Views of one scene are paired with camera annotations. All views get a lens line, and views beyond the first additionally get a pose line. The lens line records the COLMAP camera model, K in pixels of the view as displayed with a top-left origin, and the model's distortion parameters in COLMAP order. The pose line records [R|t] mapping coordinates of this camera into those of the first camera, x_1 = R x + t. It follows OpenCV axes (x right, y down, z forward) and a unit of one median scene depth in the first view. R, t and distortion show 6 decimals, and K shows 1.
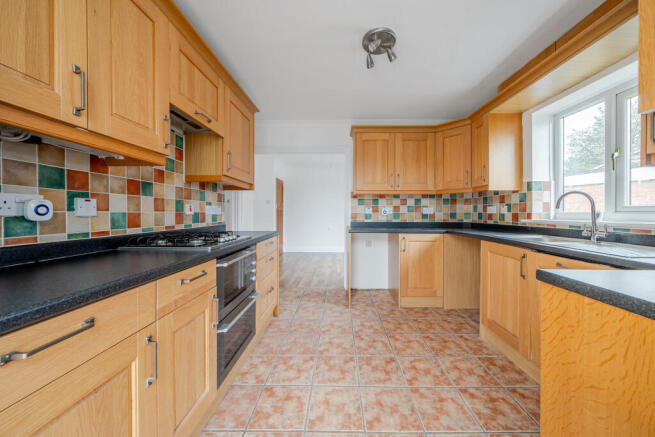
lens RADIAL K [[222.0, 0, 336.8], [0, 222.0, 217.7], [0, 0, 1]] dist [-0.000647, -0.000046]
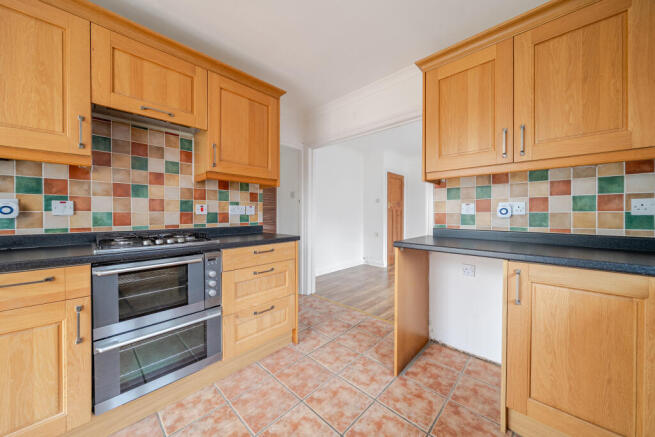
lens RADIAL K [[229.0, 0, 329.8], [0, 229.0, 217.0], [0, 0, 1]] dist [-0.001438, -0.000085]
pose [[0.731003, 0.009312, -0.682310, 0.539675], [-0.014647, 0.999891, -0.002047, -0.010127], [0.682217, 0.011490, 0.731060, 0.703334]]
